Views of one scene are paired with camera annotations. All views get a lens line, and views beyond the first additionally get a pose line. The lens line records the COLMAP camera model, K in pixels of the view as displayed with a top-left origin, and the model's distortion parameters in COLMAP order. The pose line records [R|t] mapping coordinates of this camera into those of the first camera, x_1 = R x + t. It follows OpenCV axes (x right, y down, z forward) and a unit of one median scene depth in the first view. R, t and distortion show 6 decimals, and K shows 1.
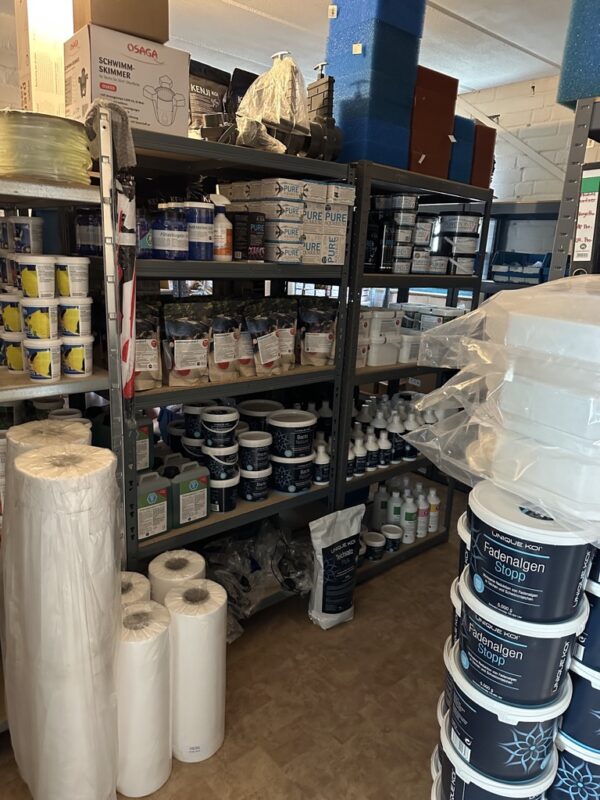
lens RADIAL K [[569.6, 0, 301.0], [0, 569.6, 400.1], [0, 0, 1]] dist [0.005120, 0.002316]
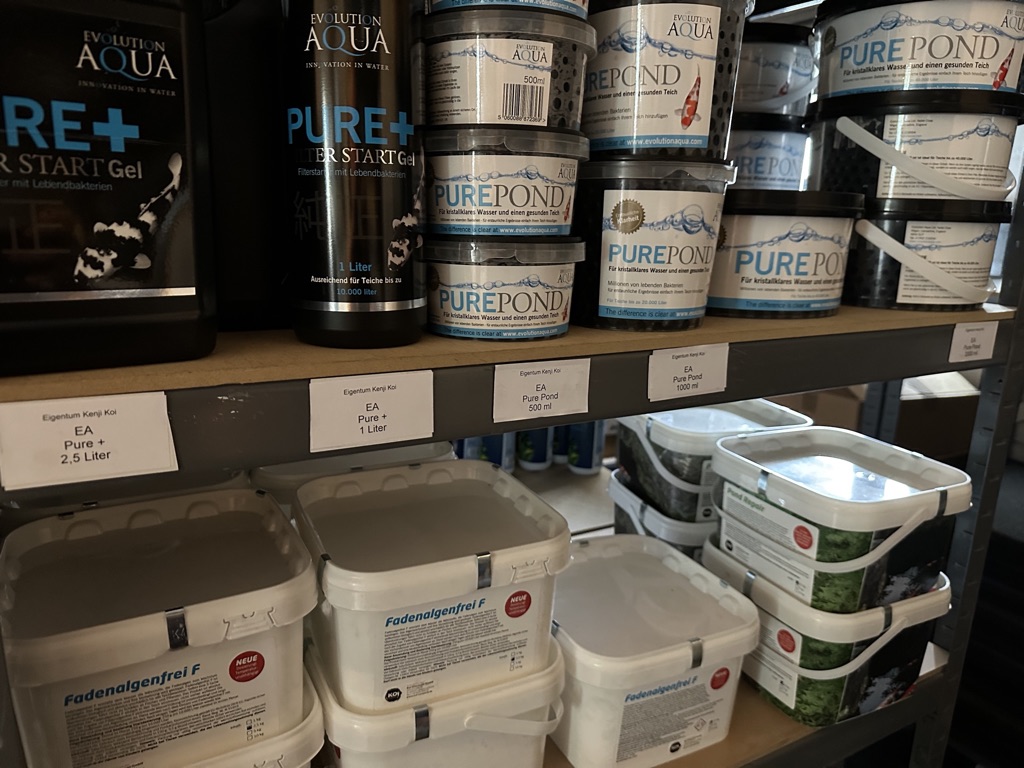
lens RADIAL K [[729.1, 0, 508.8], [0, 729.1, 381.7], [0, 0, 1]] dist [0.005120, 0.002316]
pose [[0.976168, 0.027181, -0.215306, 0.198390], [-0.033375, 0.999126, -0.025183, -0.186034], [0.214433, 0.031769, 0.976222, 0.734586]]
